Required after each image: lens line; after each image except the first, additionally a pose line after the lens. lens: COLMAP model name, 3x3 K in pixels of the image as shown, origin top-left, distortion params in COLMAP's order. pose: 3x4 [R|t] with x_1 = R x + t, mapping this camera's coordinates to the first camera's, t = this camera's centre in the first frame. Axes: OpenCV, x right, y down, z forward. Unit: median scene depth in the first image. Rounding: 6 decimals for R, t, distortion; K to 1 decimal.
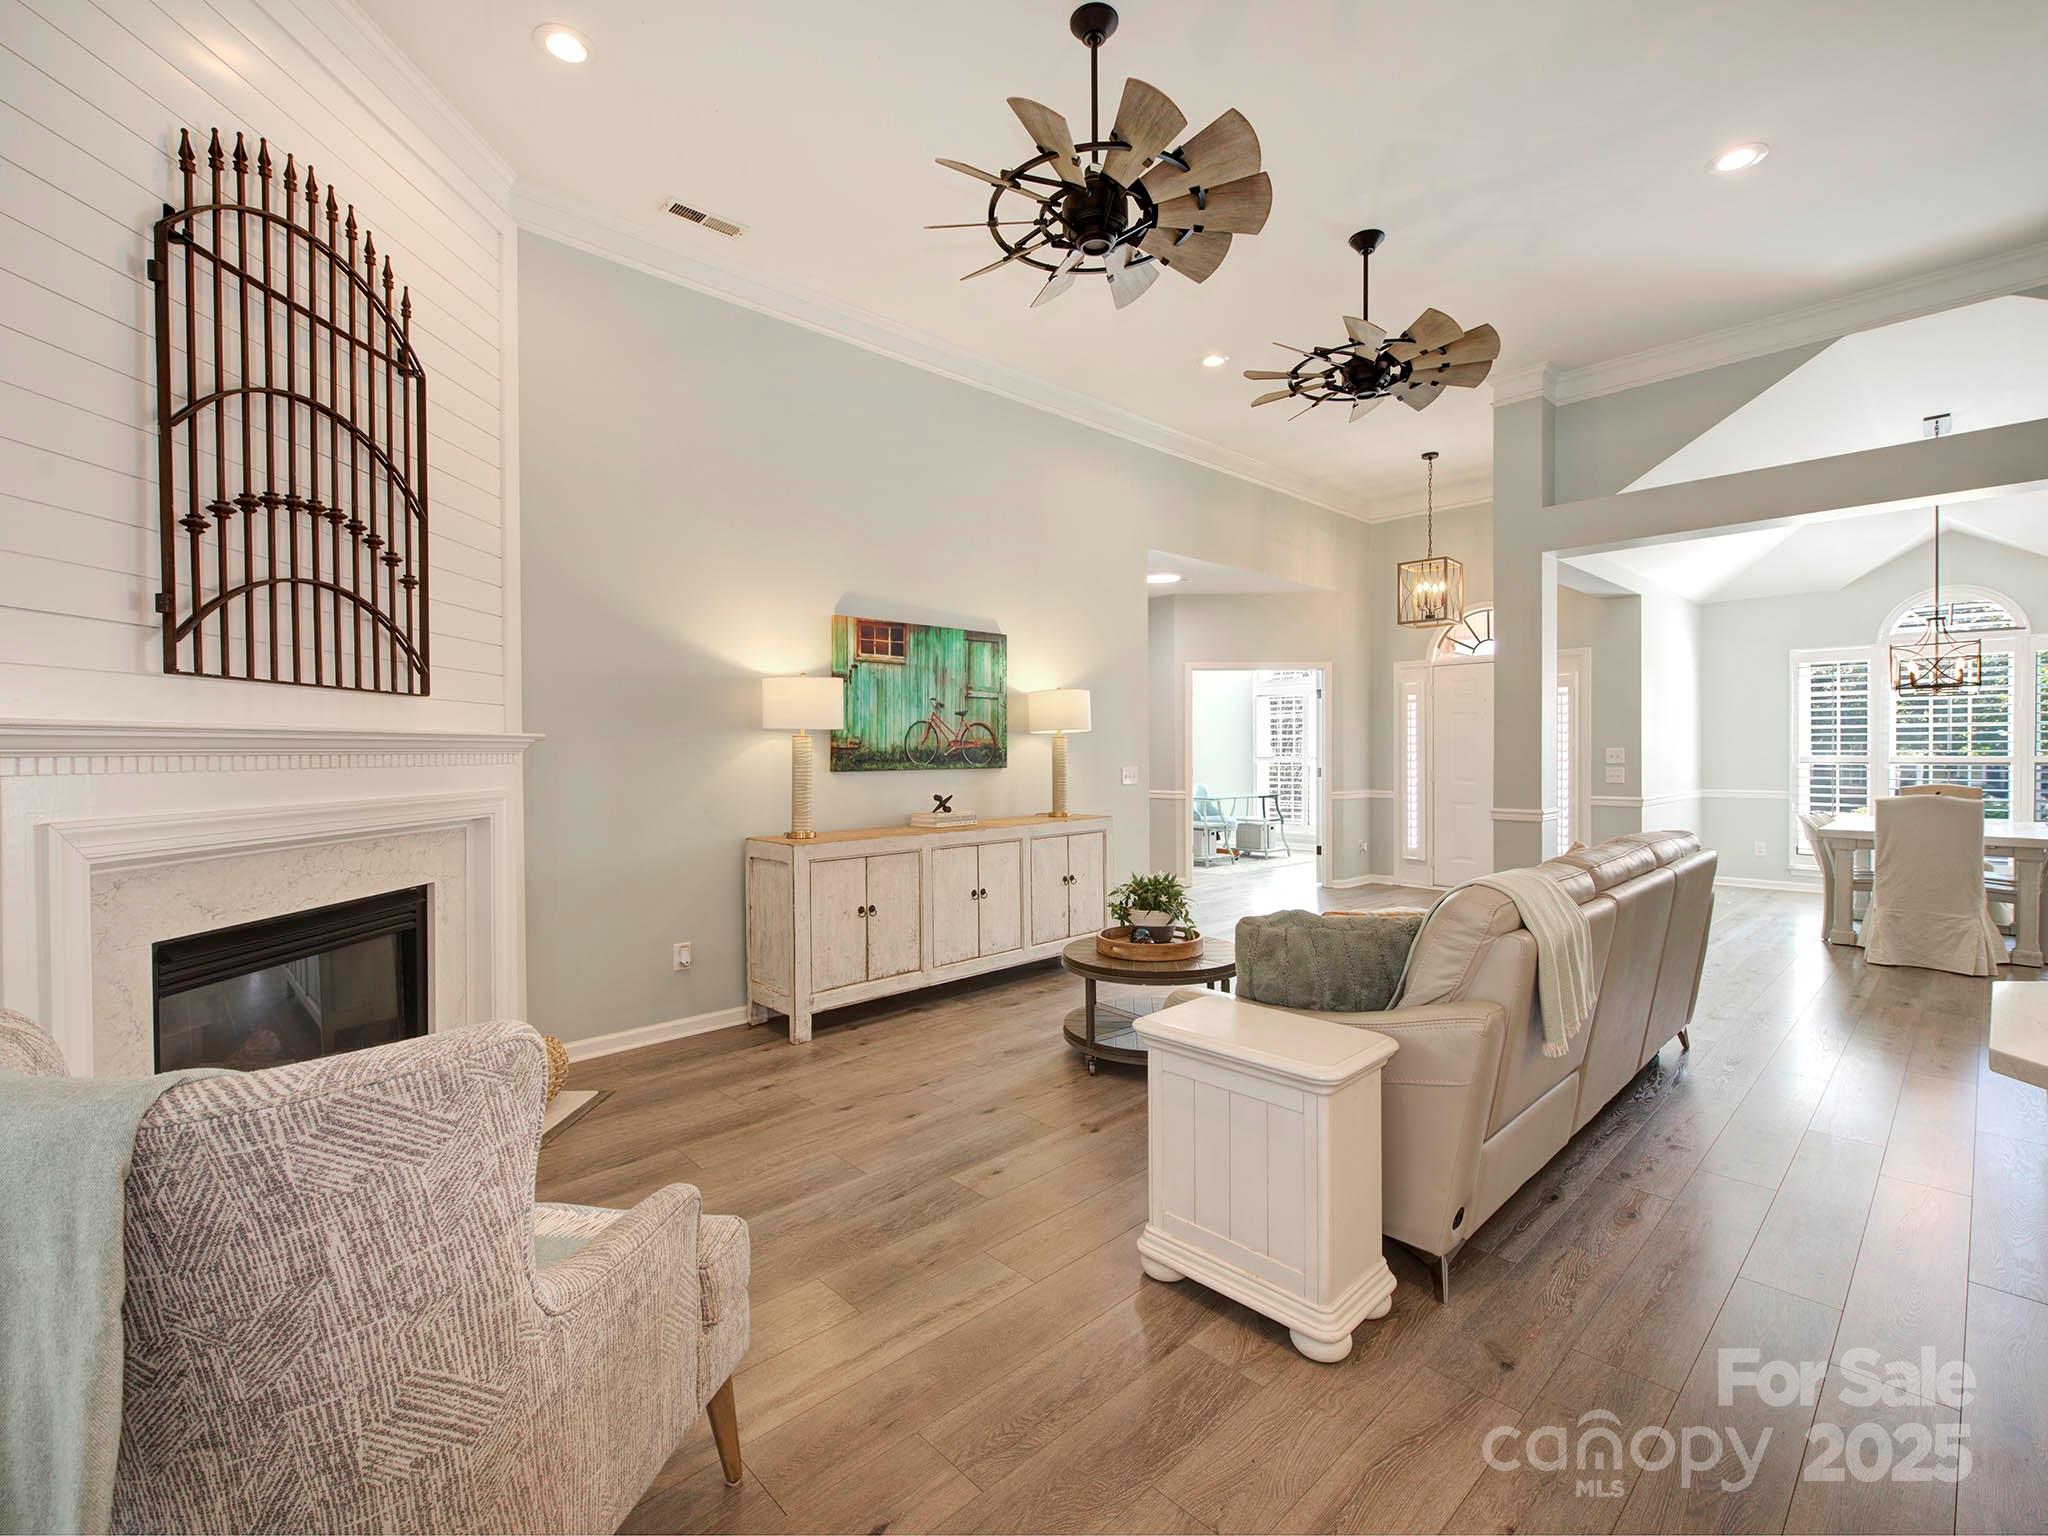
lens RADIAL K [[913.4, 0, 1017.9], [0, 913.4, 759.3], [0, 0, 1]] dist [0.002533, -0.001155]
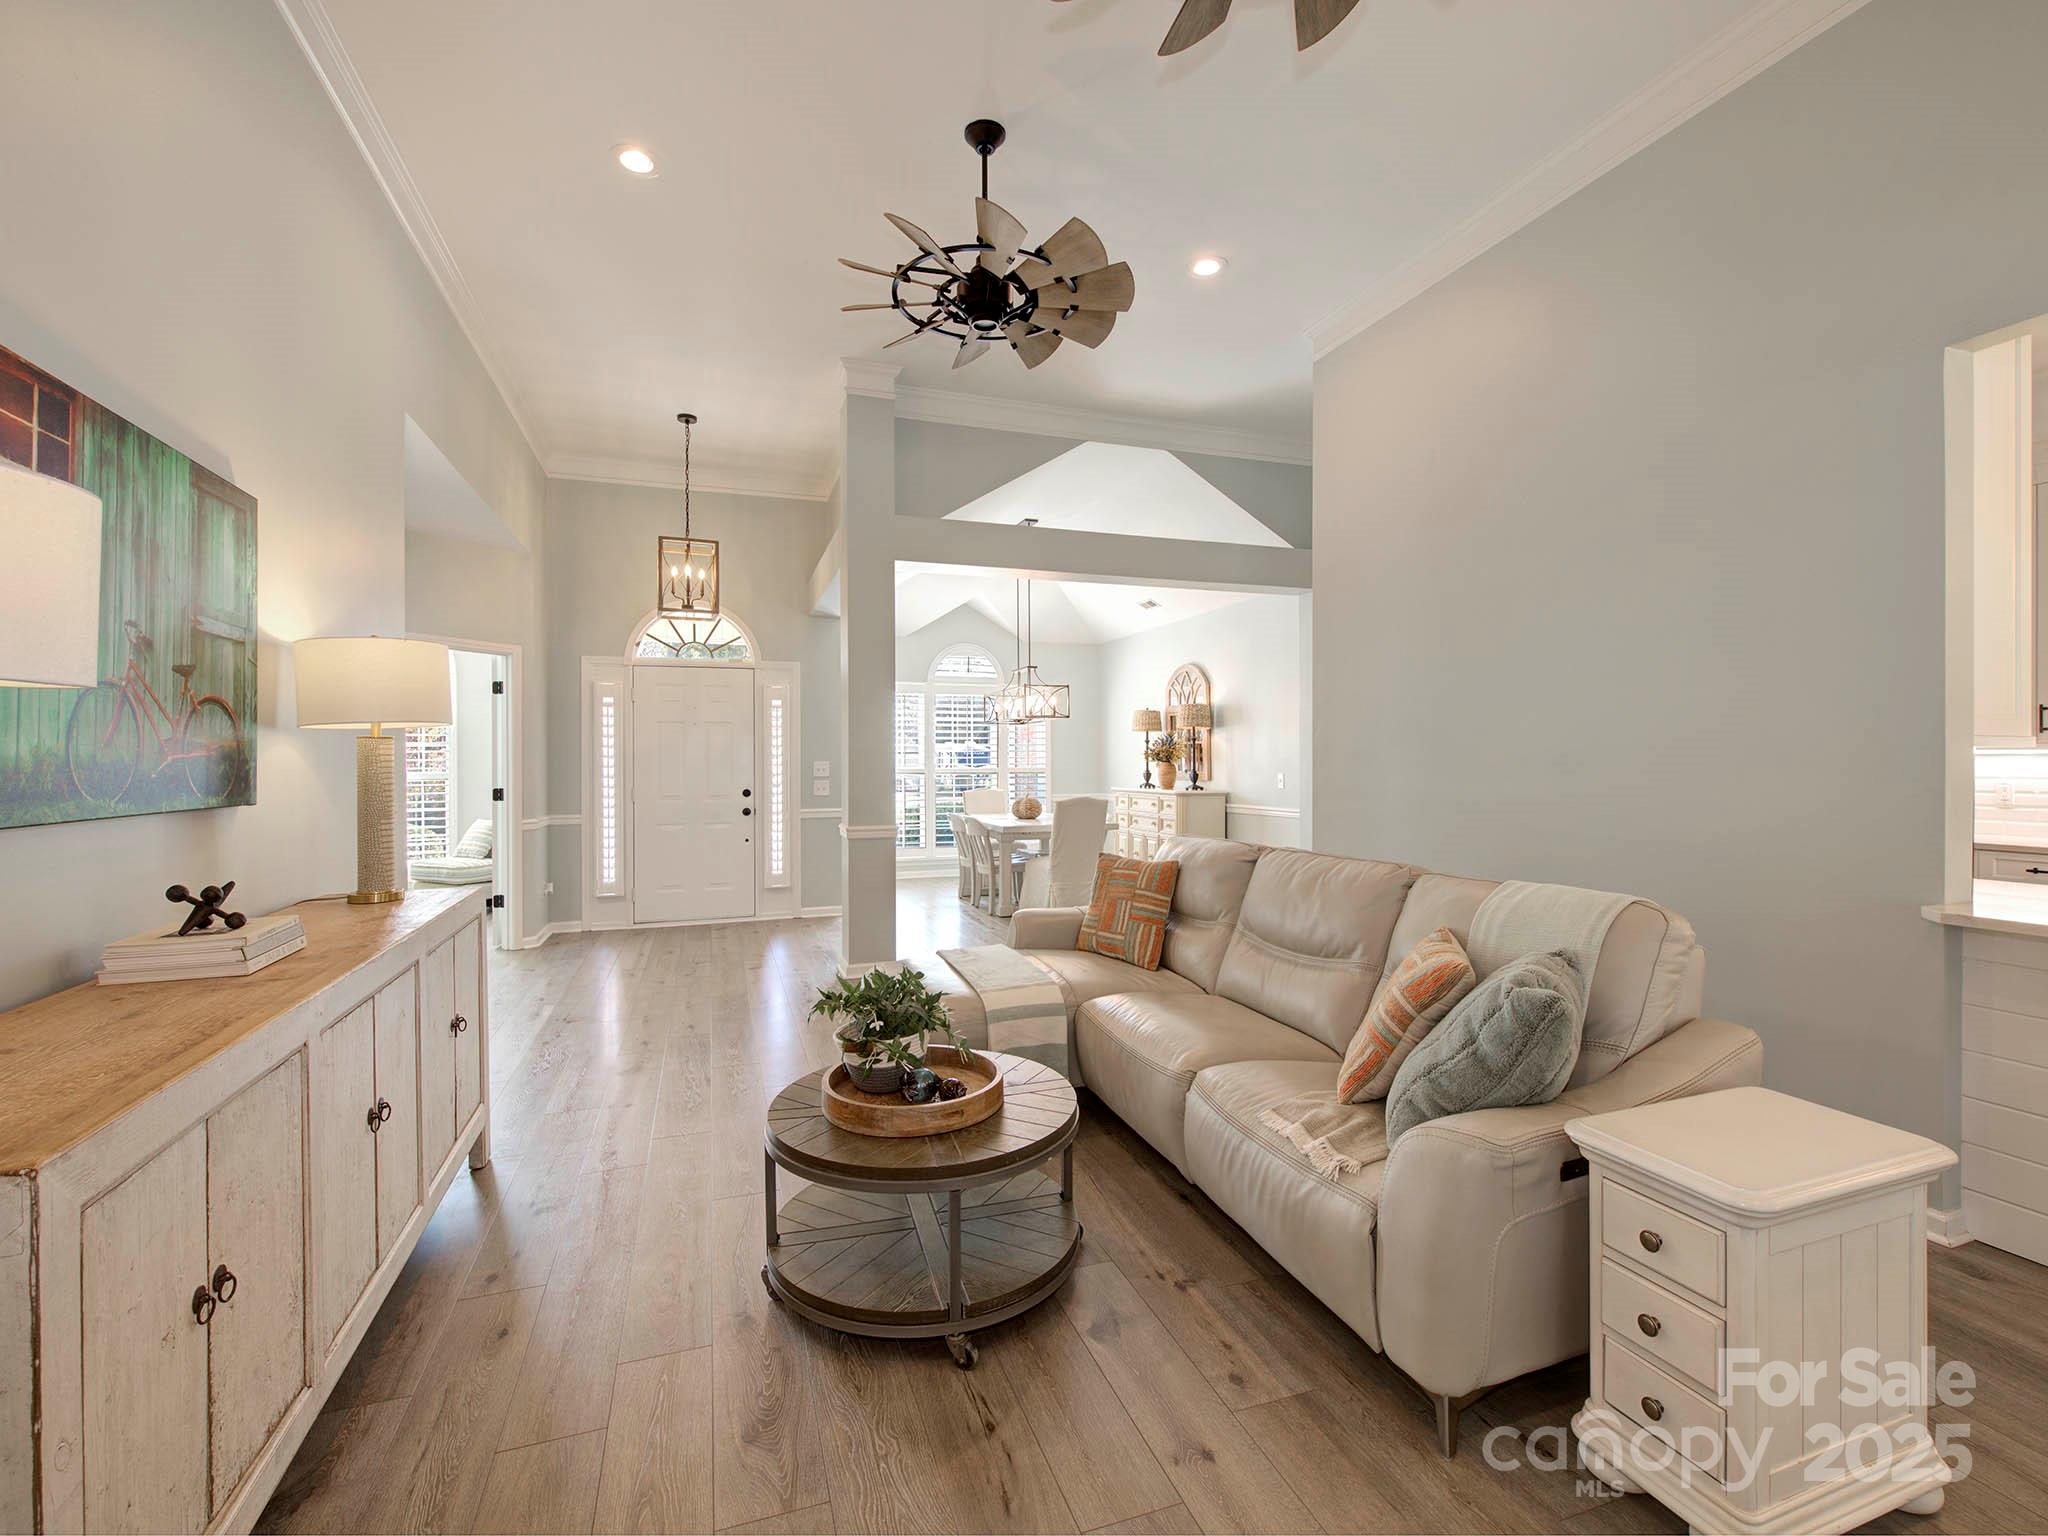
lens RADIAL K [[913.4, 0, 1017.9], [0, 913.4, 768.9], [0, 0, 1]] dist [0.002533, -0.001155]
pose [[0.412646, -0.002533, 0.910888, -0.299891], [0.007485, 0.999972, -0.000610, -0.004824], [-0.910861, 0.007070, 0.412654, 0.559553]]
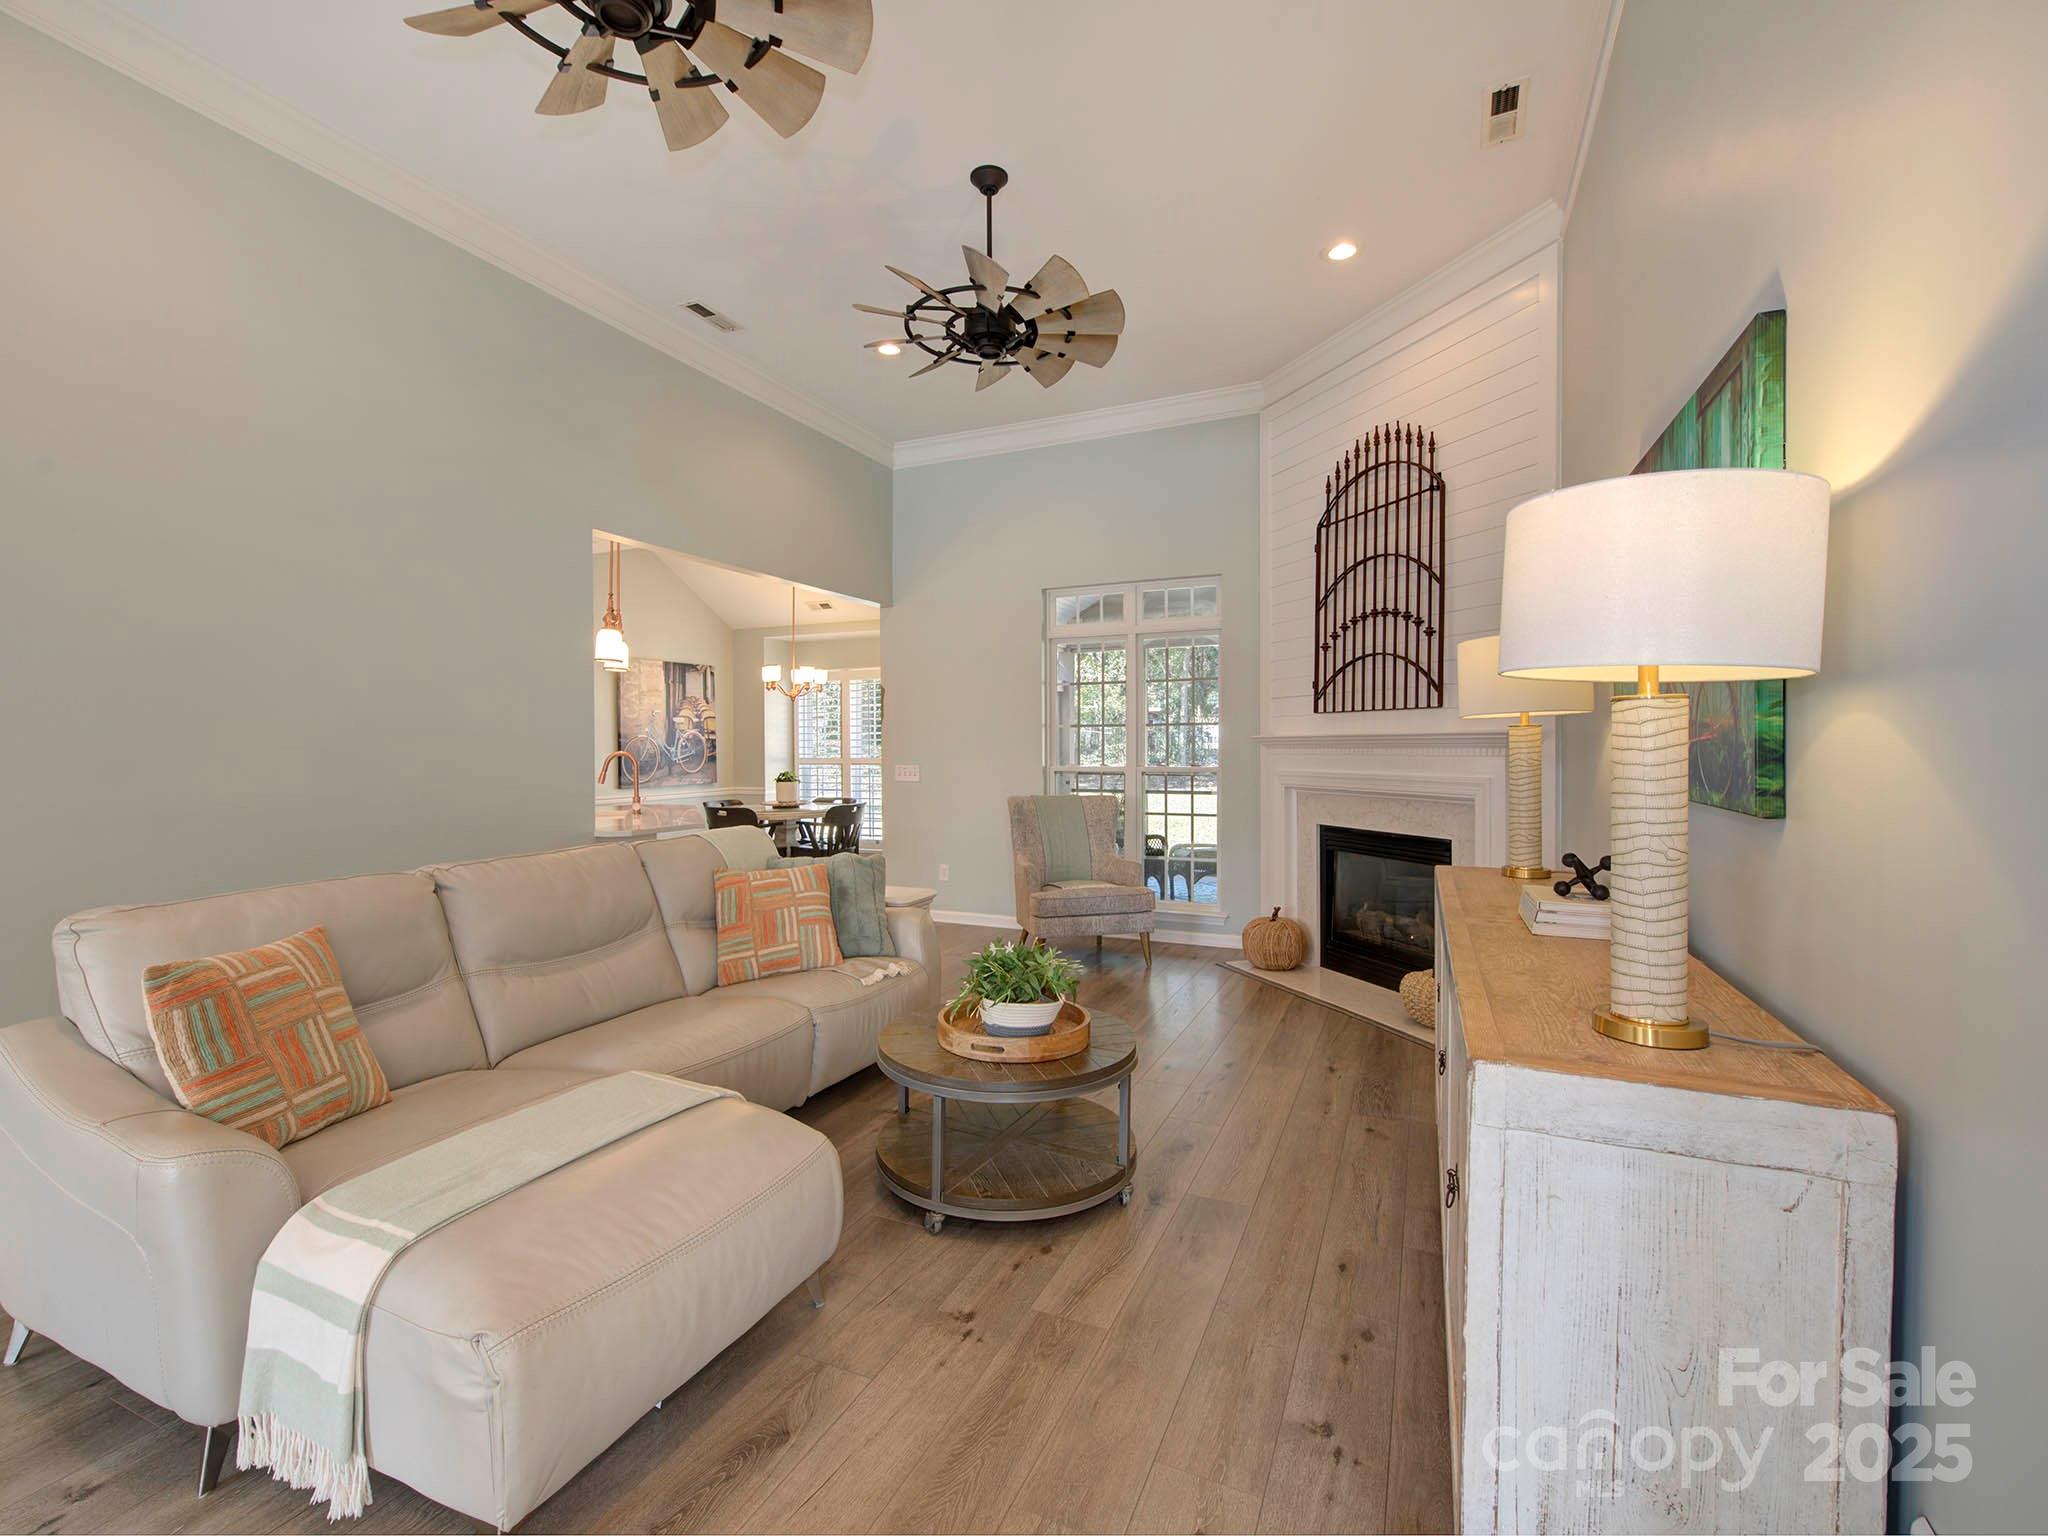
lens RADIAL K [[913.4, 0, 1011.1], [0, 913.4, 764.5], [0, 0, 1]] dist [0.002533, -0.001155]
pose [[-0.926177, 0.014846, -0.376798, 0.332080], [0.003102, 0.999491, 0.031754, -0.017497], [0.377077, 0.028241, -0.925751, 1.339105]]
